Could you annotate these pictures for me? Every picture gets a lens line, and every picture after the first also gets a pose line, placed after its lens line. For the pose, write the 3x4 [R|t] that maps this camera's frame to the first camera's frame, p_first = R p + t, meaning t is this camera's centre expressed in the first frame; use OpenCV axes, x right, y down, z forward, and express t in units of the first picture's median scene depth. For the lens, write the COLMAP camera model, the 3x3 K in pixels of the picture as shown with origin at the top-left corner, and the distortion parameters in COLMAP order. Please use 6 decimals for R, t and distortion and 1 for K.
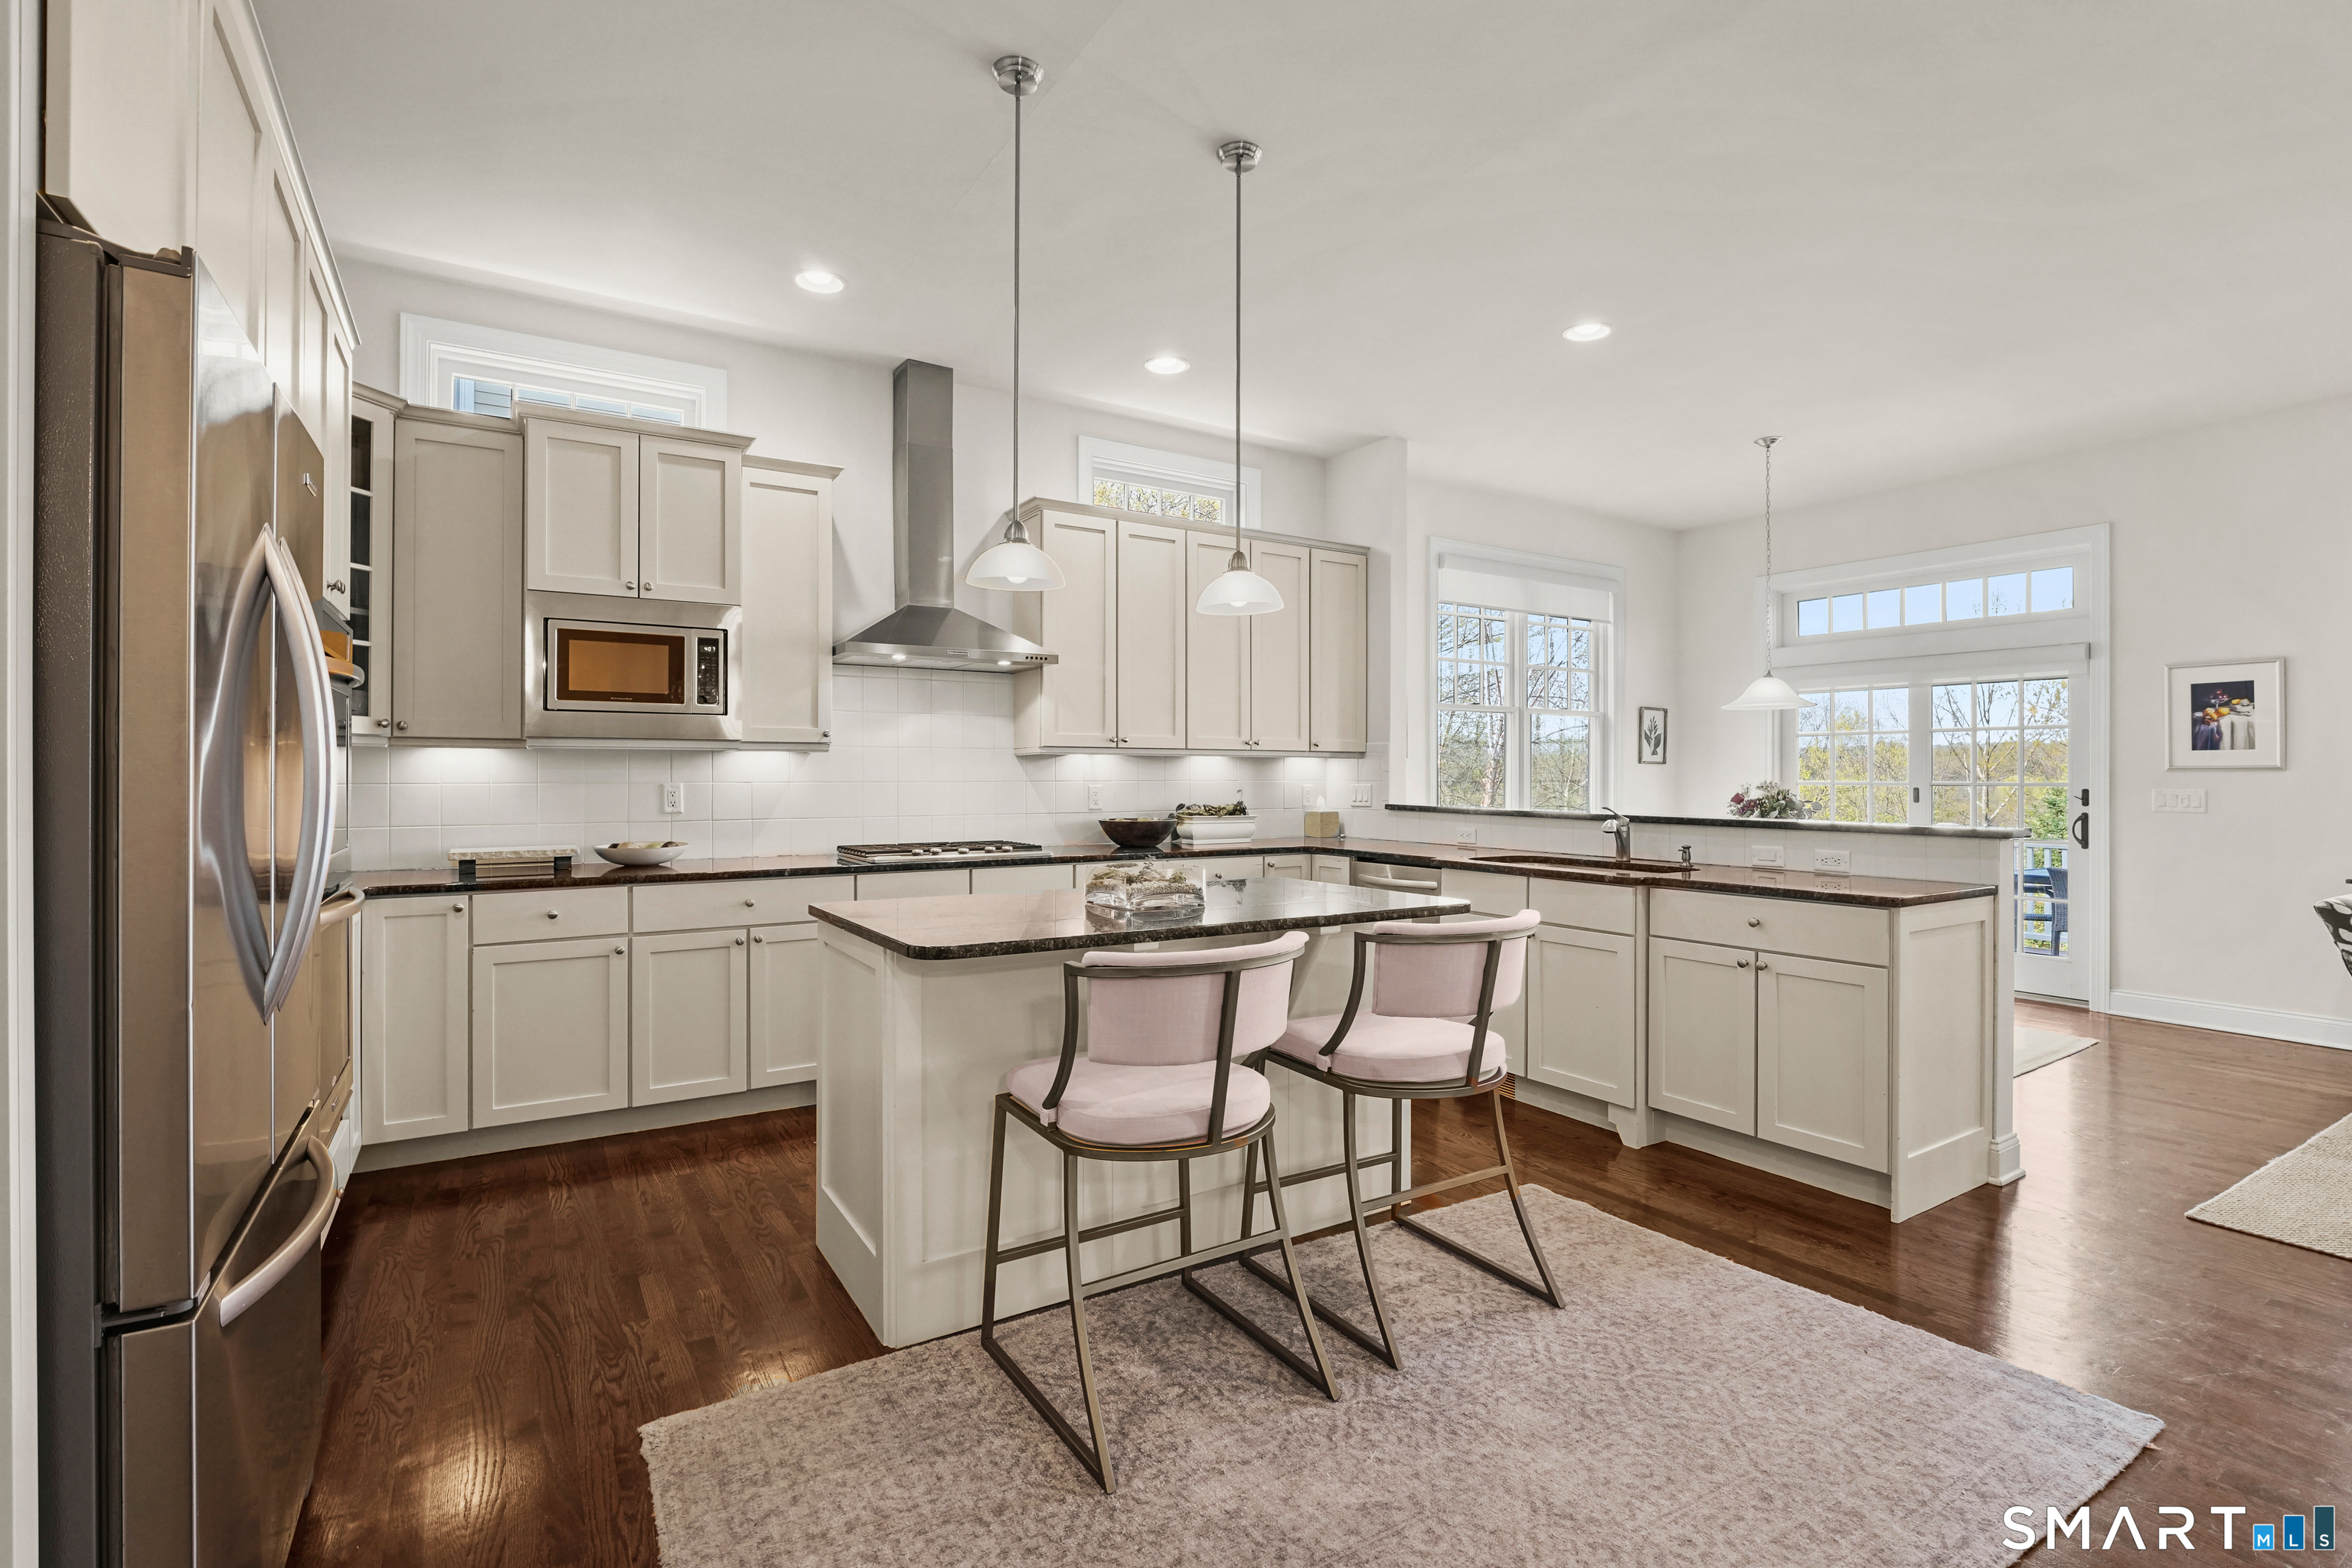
lens RADIAL K [[1095.7, 0, 1162.8], [0, 1095.7, 777.4], [0, 0, 1]] dist [-0.019565, 0.001506]
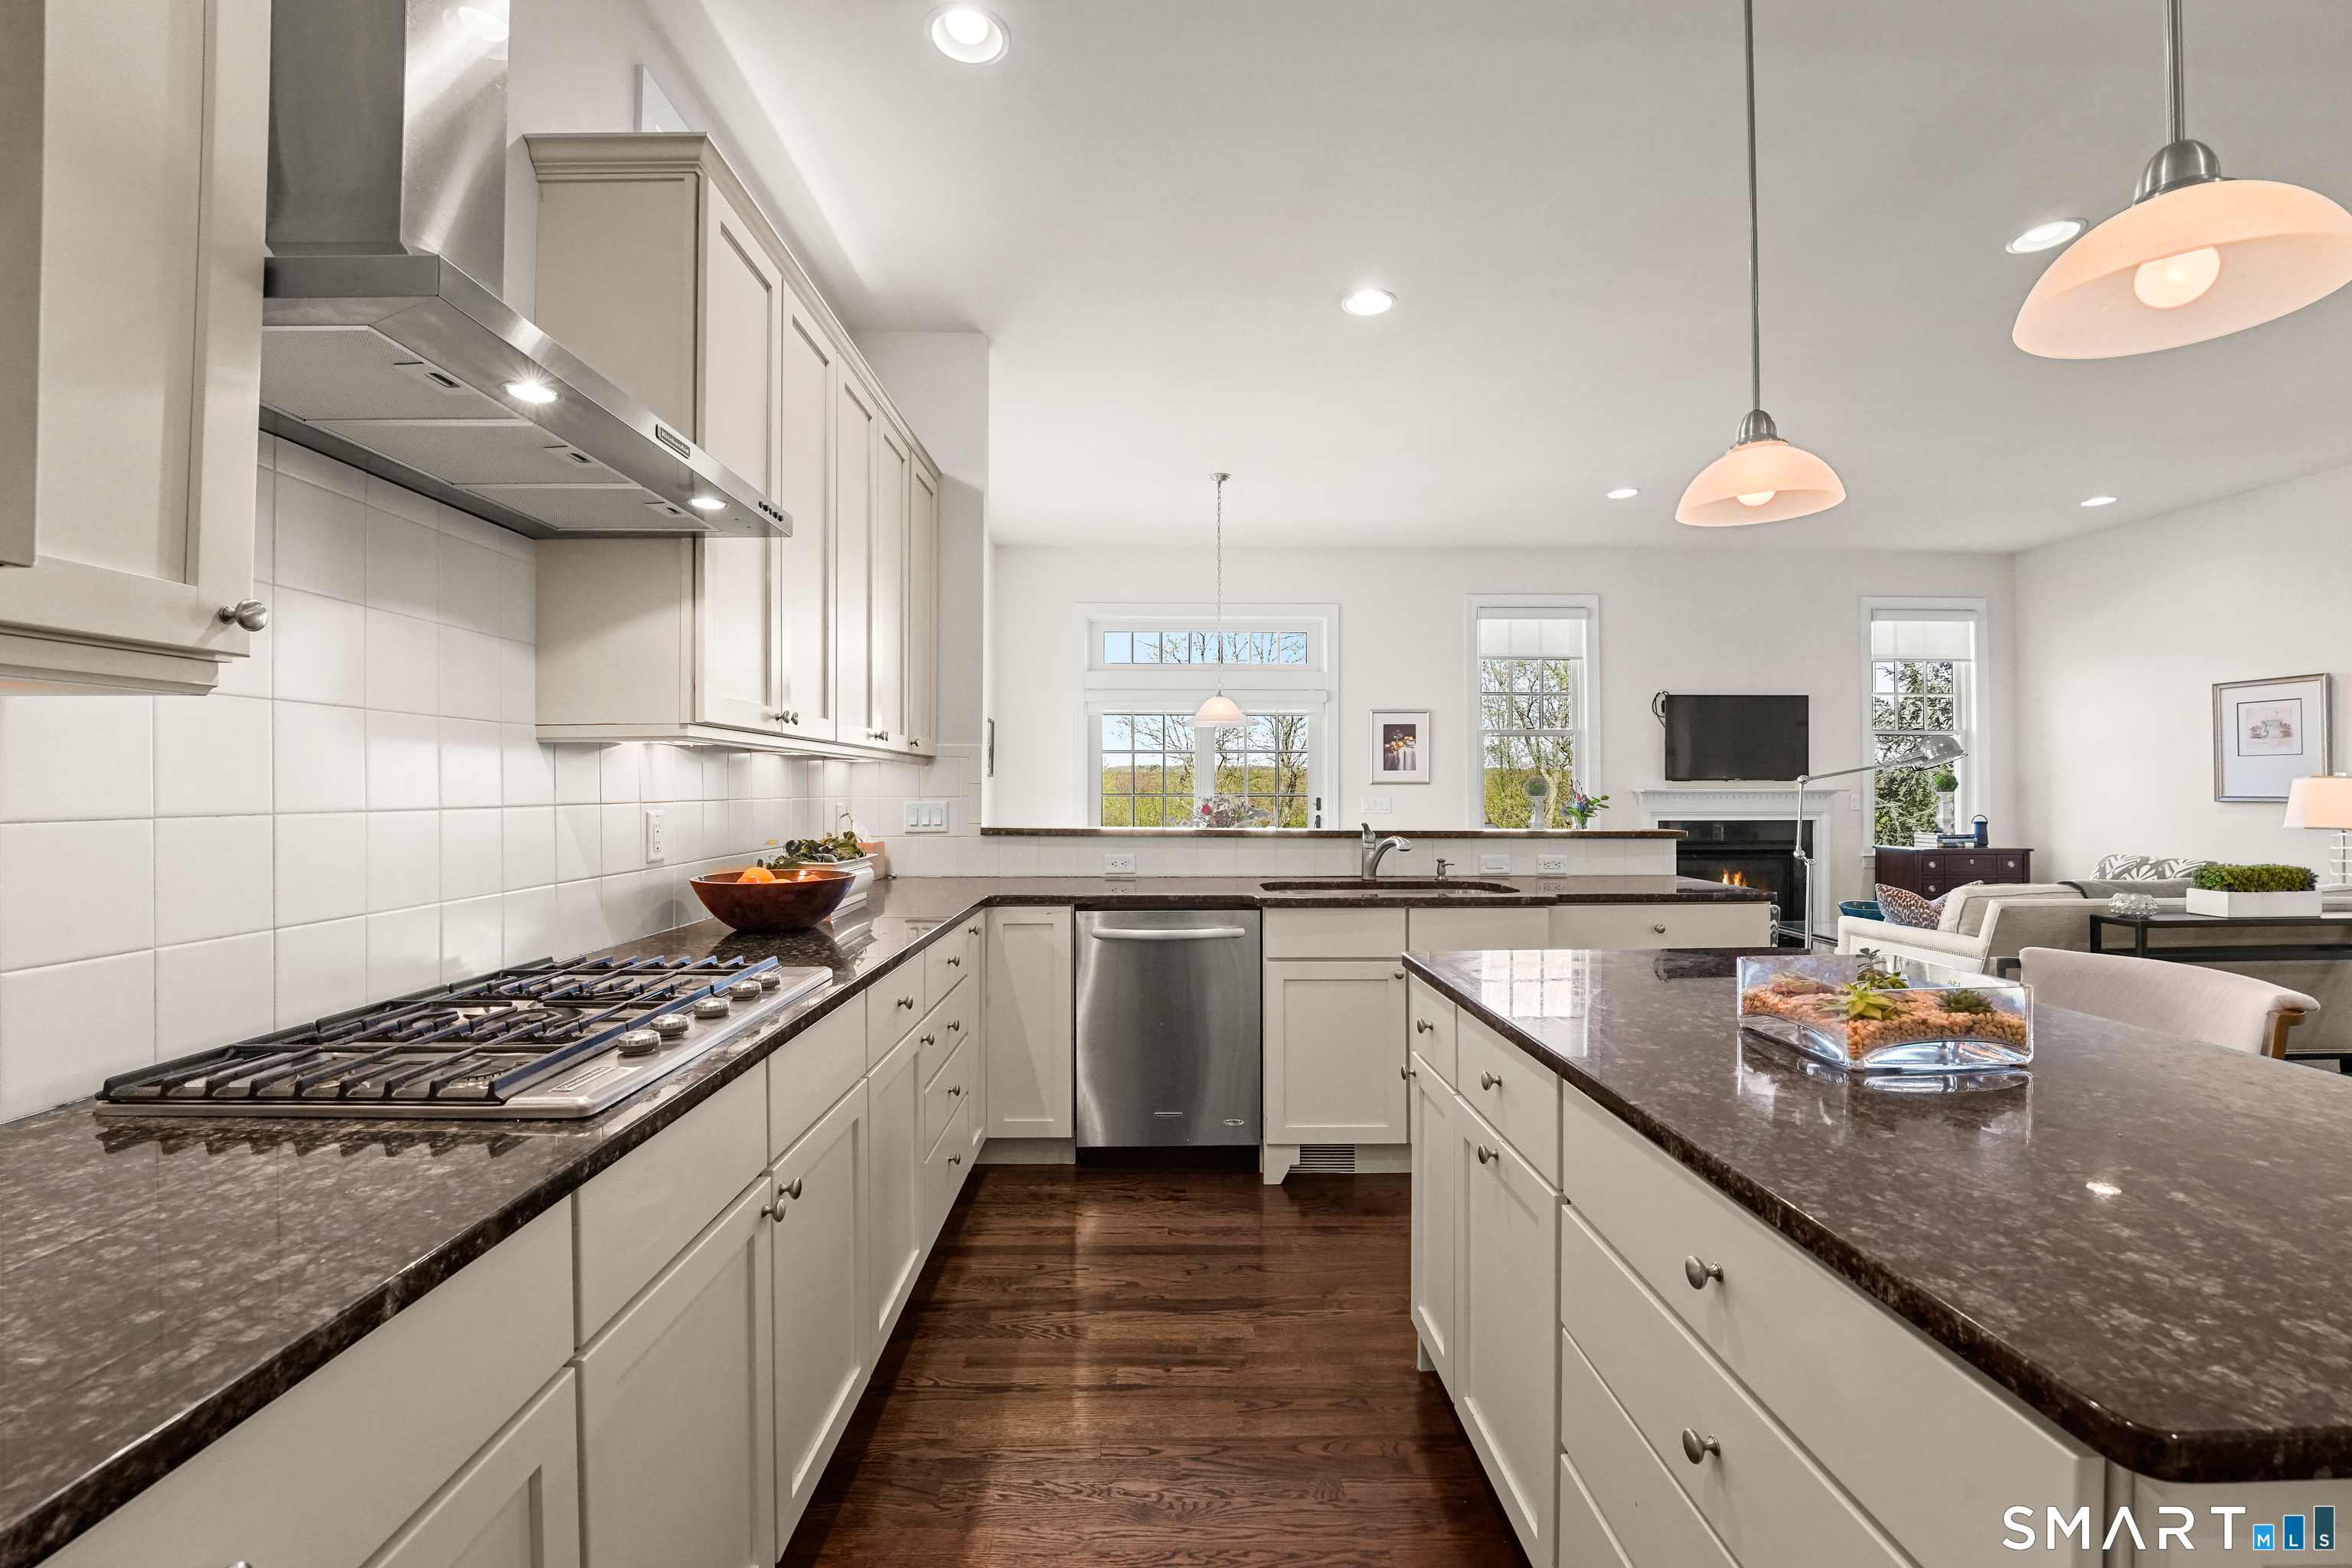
lens RADIAL K [[973.4, 0, 1167.8], [0, 973.4, 784.9], [0, 0, 1]] dist [-0.028466, 0.001974]
pose [[0.500415, 0.001103, 0.865785, -0.405581], [0.003372, 0.999989, -0.003223, -0.003076], [-0.865779, 0.004532, 0.500406, 0.764526]]
